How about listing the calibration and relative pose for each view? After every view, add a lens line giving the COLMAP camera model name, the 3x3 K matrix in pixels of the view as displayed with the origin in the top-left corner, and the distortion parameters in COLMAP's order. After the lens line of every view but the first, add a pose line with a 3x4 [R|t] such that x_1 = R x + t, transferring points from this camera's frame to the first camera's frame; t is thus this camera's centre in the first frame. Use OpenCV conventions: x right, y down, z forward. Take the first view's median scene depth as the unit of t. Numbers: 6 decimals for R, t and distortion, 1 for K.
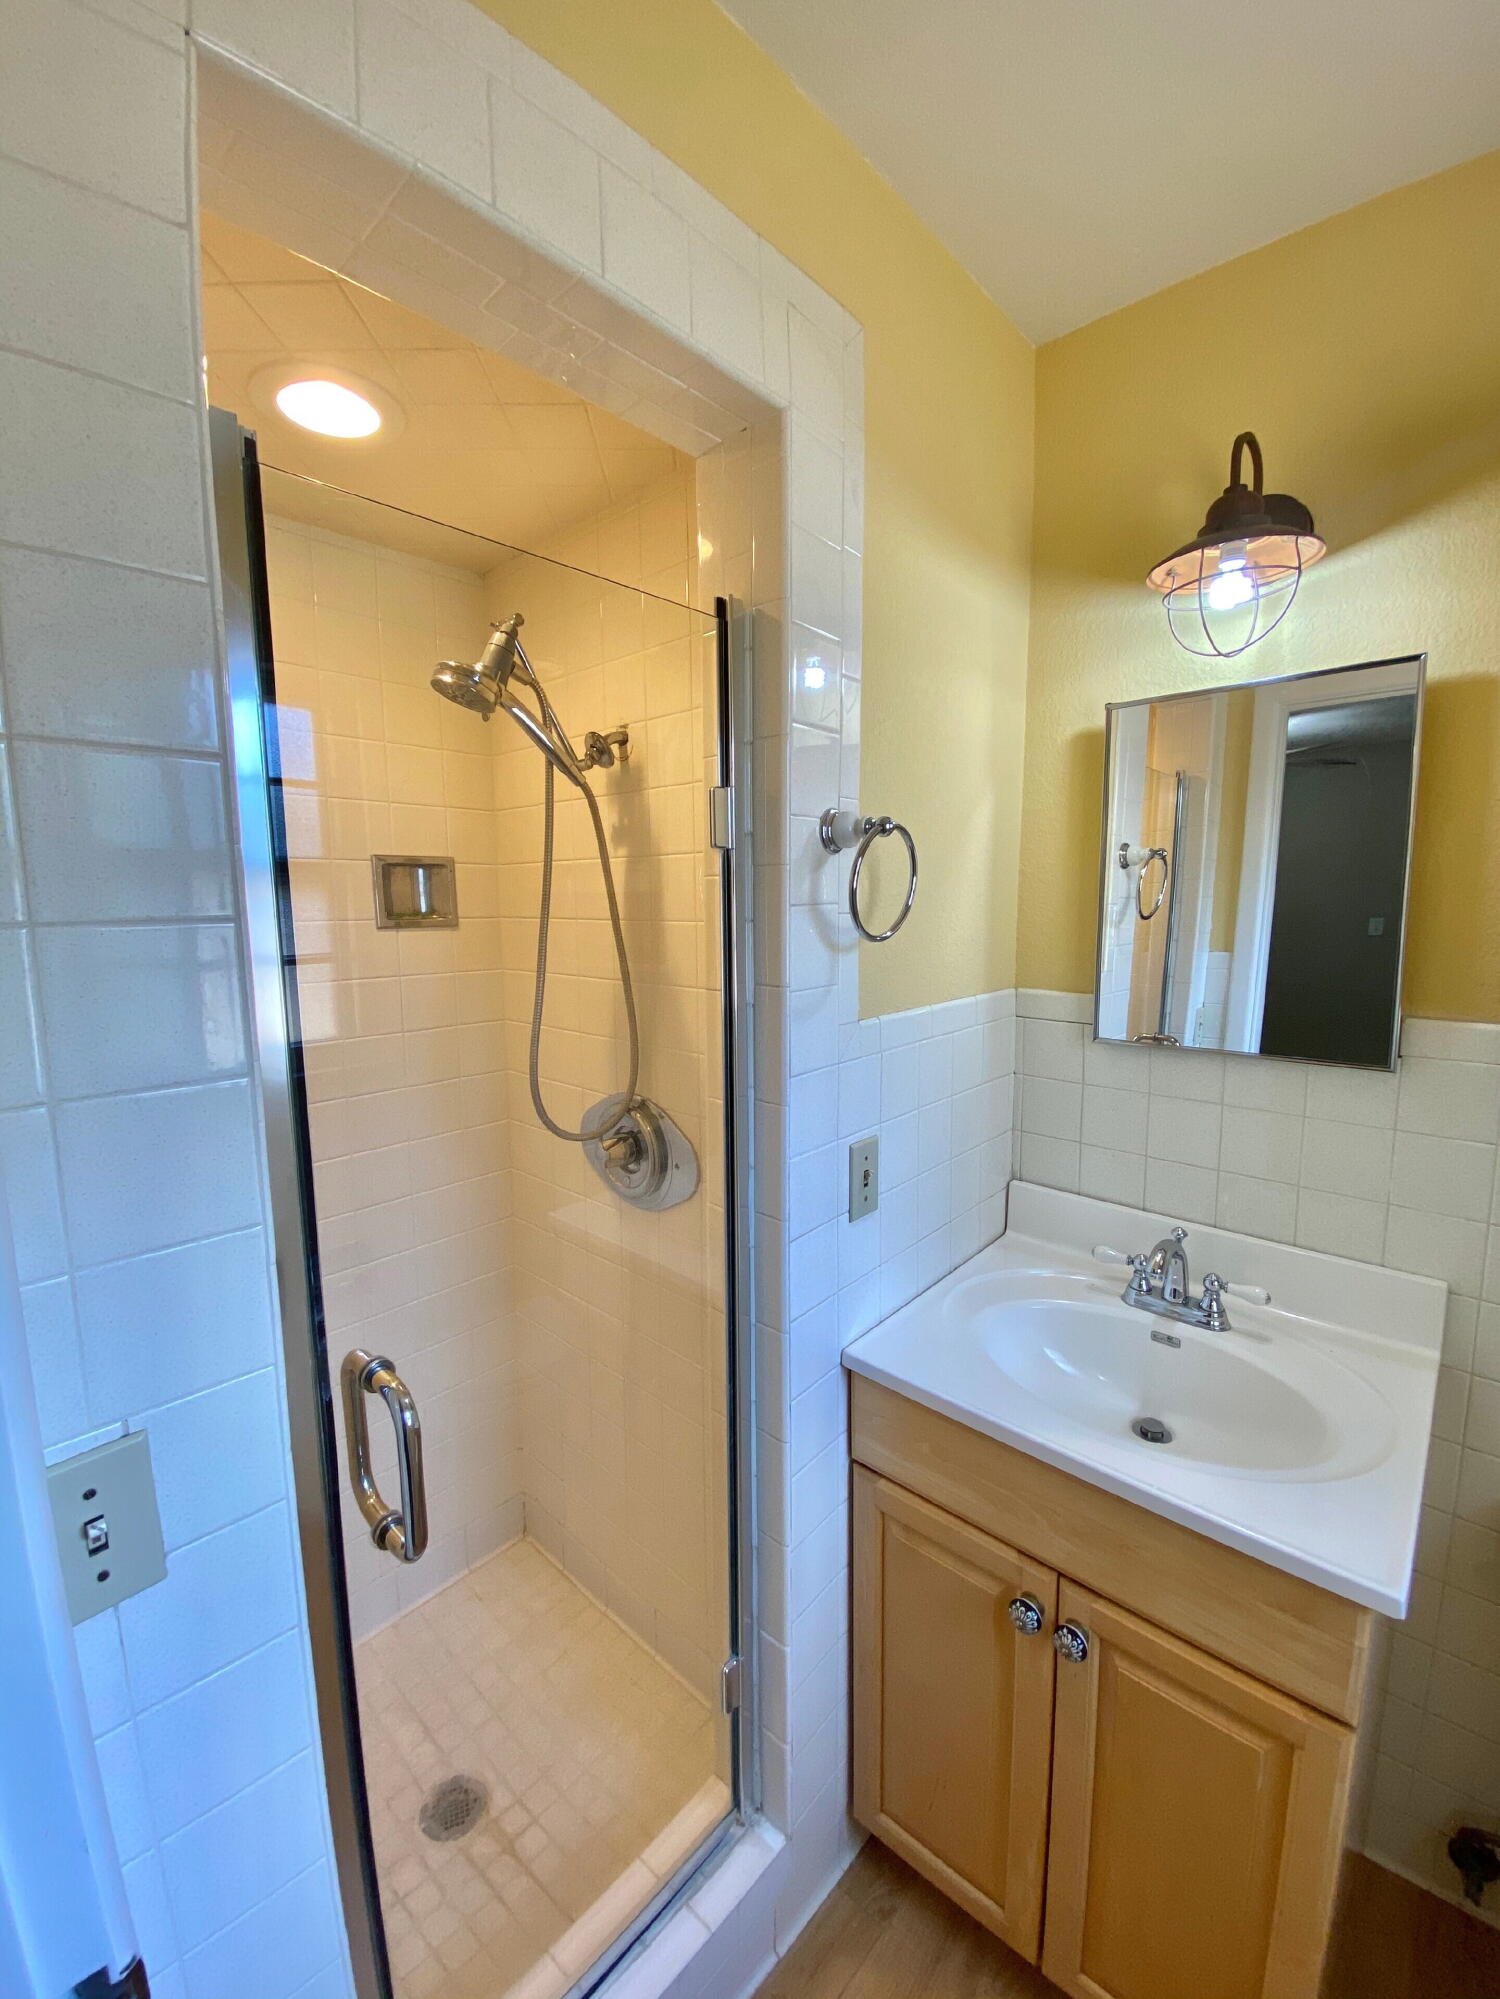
lens RADIAL K [[816.1, 0, 748.3], [0, 816.1, 1000.8], [0, 0, 1]] dist [-0.010469, -0.003306]
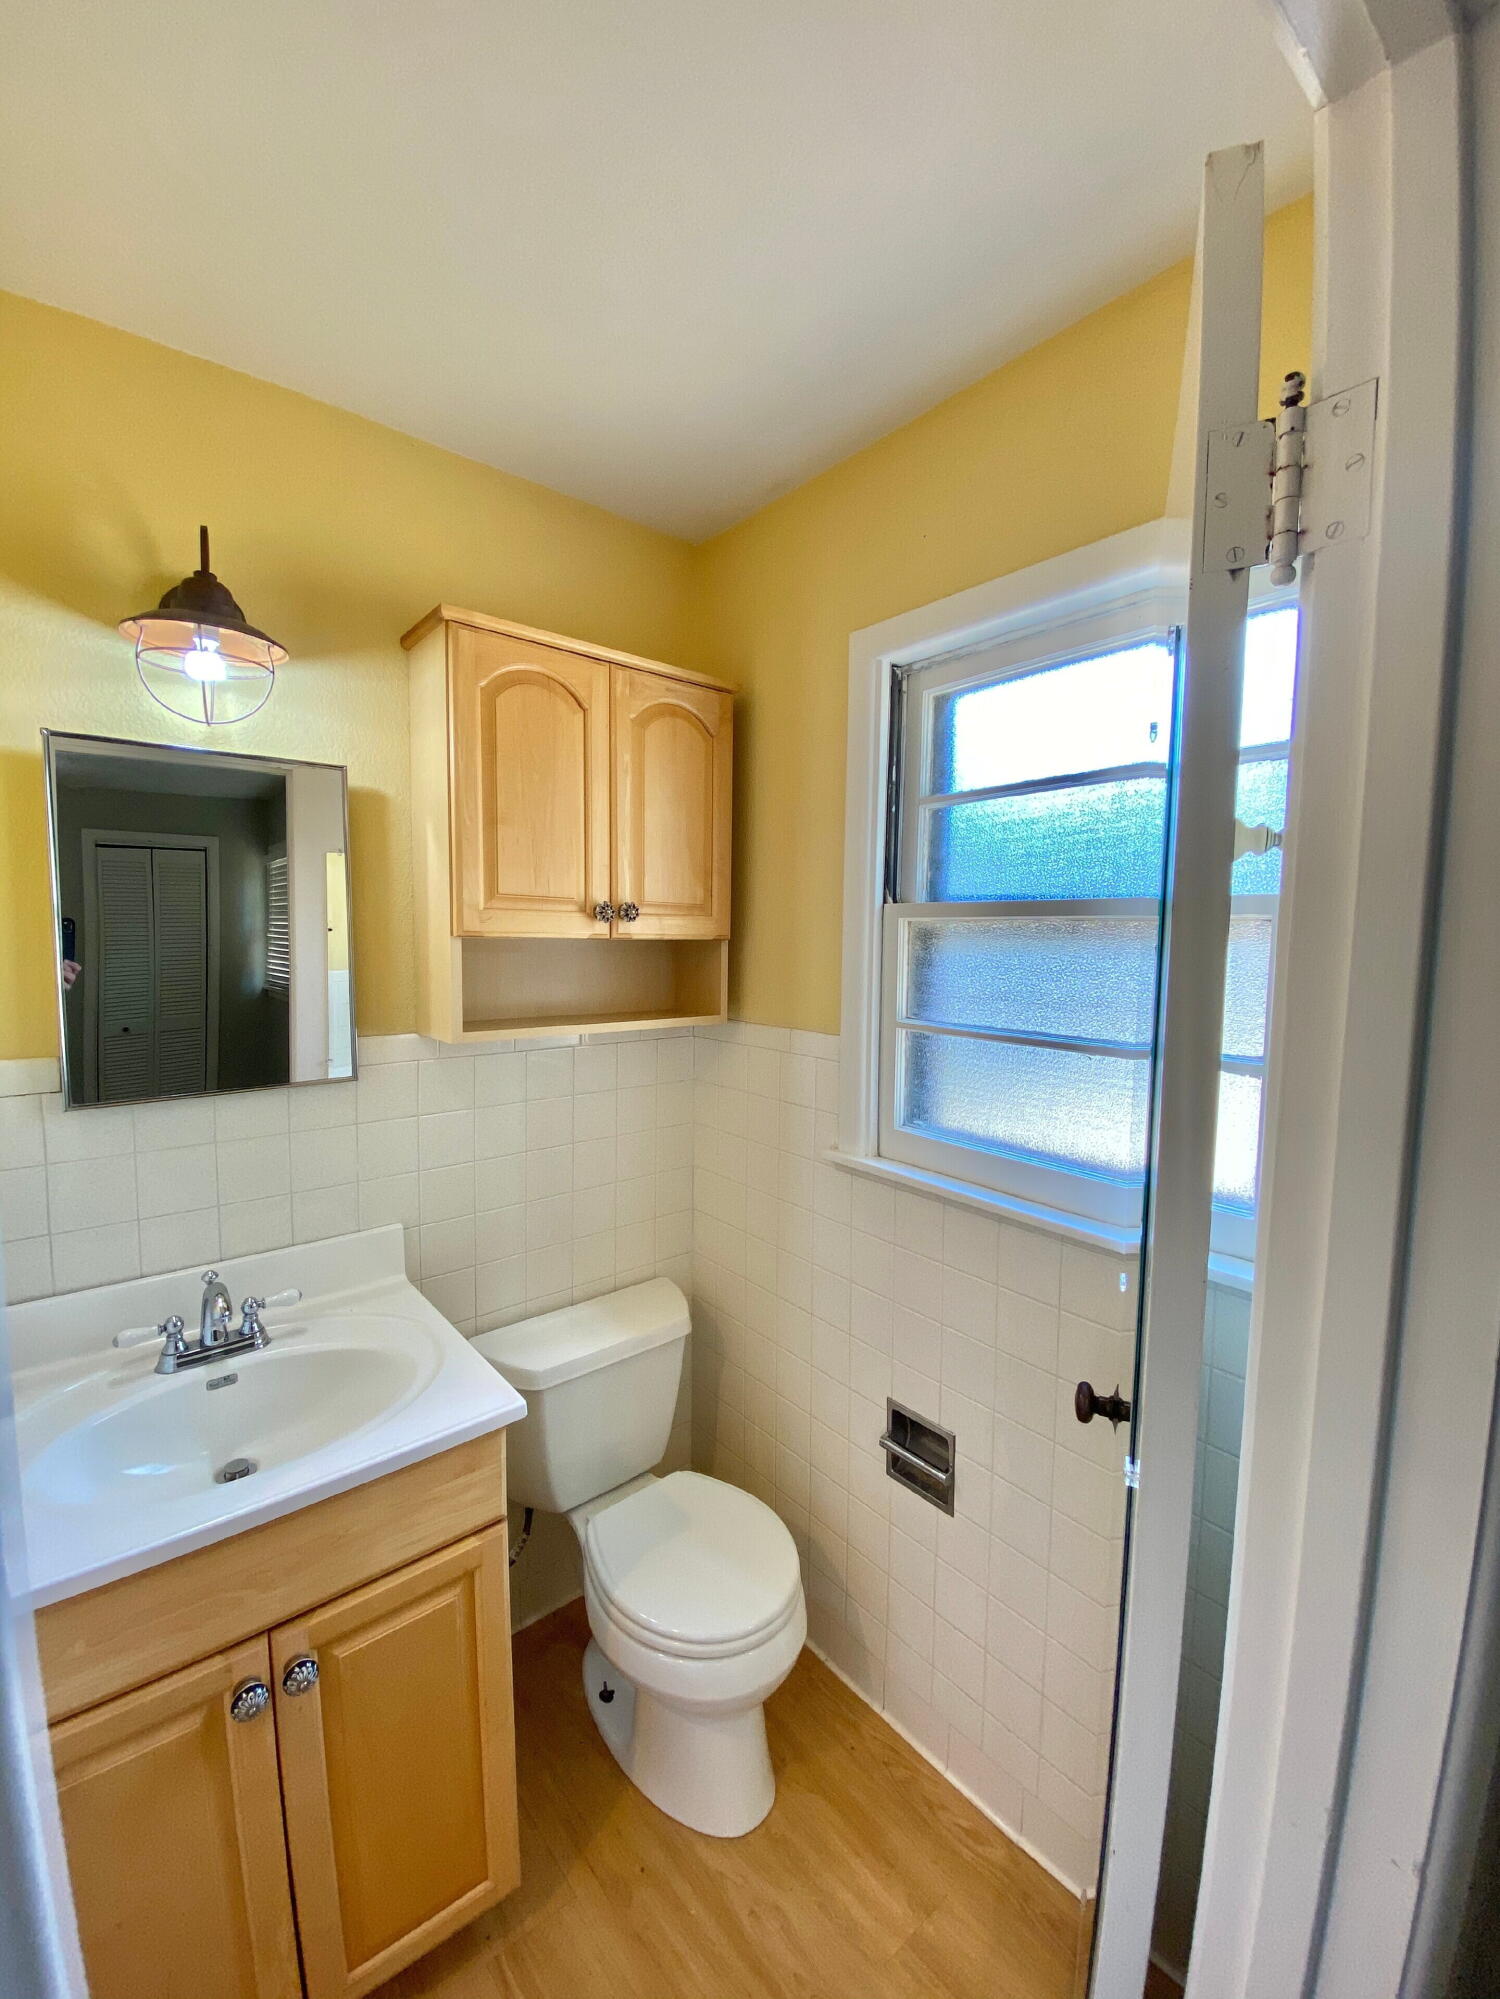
lens RADIAL K [[816.1, 0, 747.5], [0, 816.1, 1005.8], [0, 0, 1]] dist [-0.010469, -0.003306]
pose [[0.133527, -0.082718, 0.987587, -0.374611], [0.119154, 0.990622, 0.066862, -0.039495], [-0.983856, 0.108747, 0.142131, 0.166201]]
